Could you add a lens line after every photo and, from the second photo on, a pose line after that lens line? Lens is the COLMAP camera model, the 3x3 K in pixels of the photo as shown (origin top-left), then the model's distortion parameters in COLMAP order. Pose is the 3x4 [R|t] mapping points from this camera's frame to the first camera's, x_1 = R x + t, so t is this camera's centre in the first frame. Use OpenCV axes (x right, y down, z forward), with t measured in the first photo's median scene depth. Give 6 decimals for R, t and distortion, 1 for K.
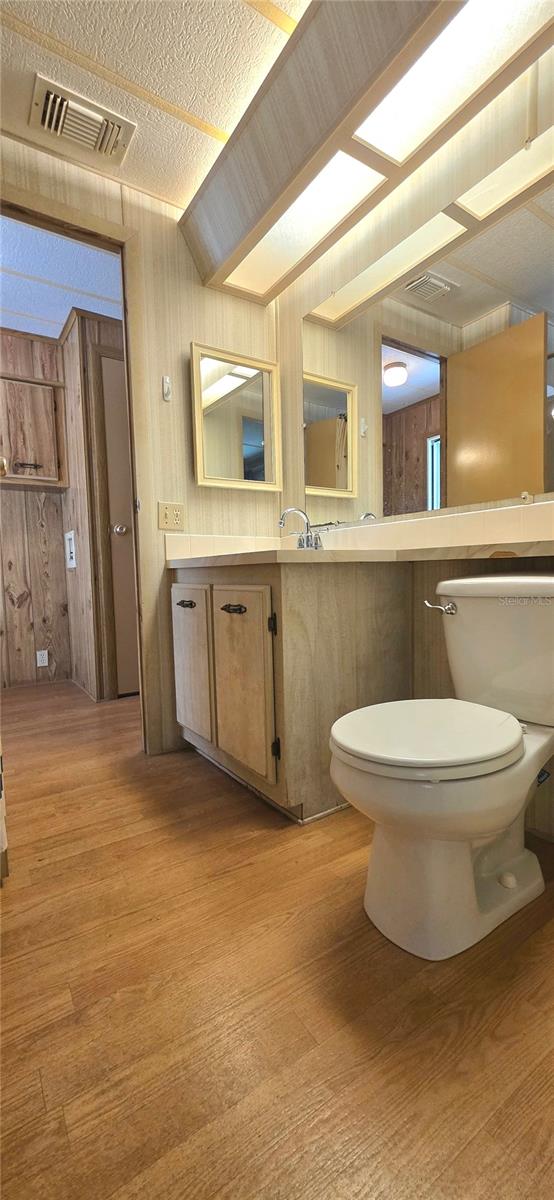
lens RADIAL K [[472.3, 0, 298.7], [0, 472.3, 607.6], [0, 0, 1]] dist [0.000009, 0.000063]
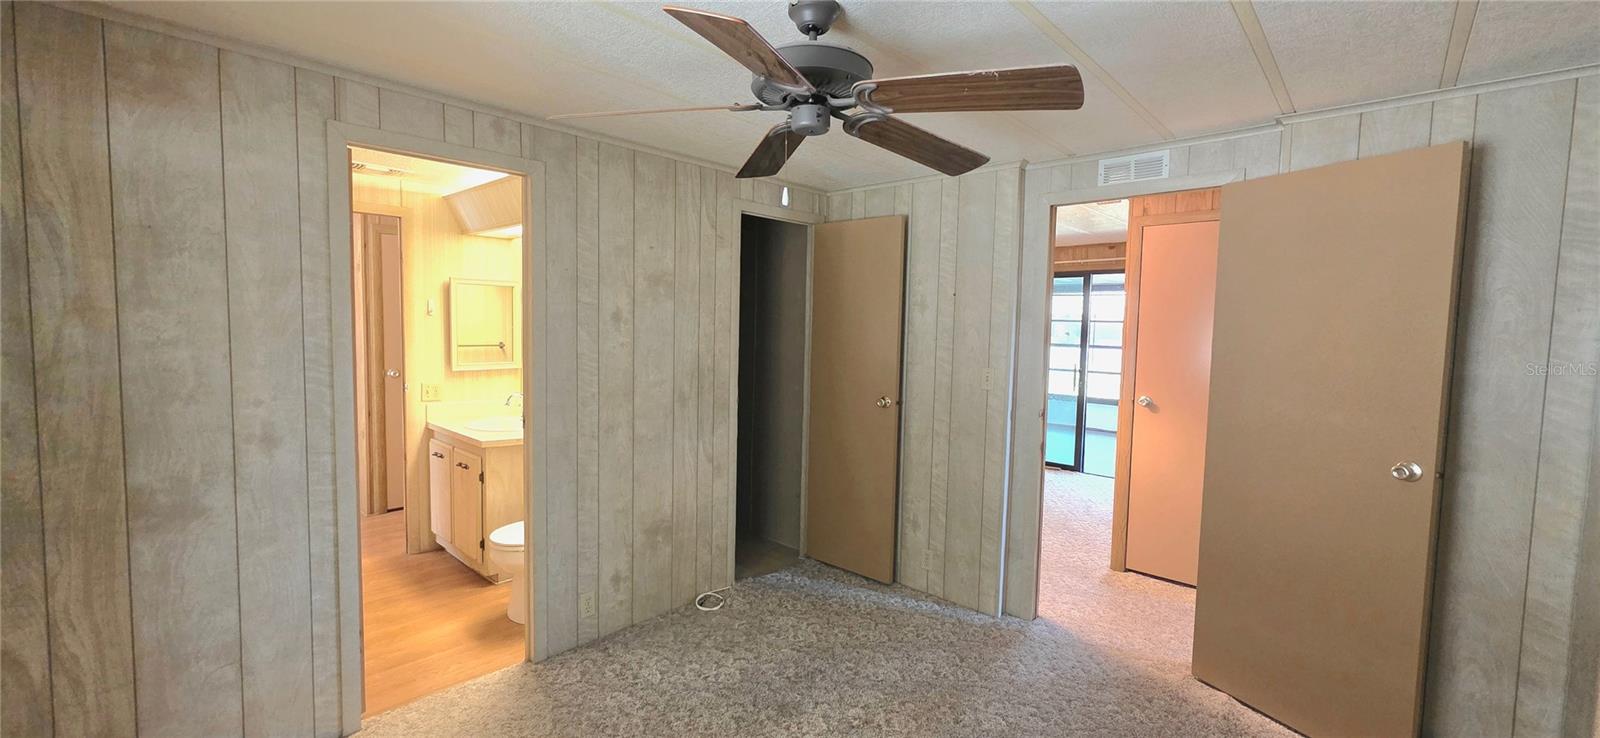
lens RADIAL K [[629.8, 0, 830.5], [0, 629.8, 355.5], [0, 0, 1]] dist [0.000009, 0.000063]
pose [[0.970755, 0.026286, 0.238628, 0.477393], [-0.023512, 0.999619, -0.014464, -0.313372], [-0.238917, 0.008431, 0.971003, -1.237550]]
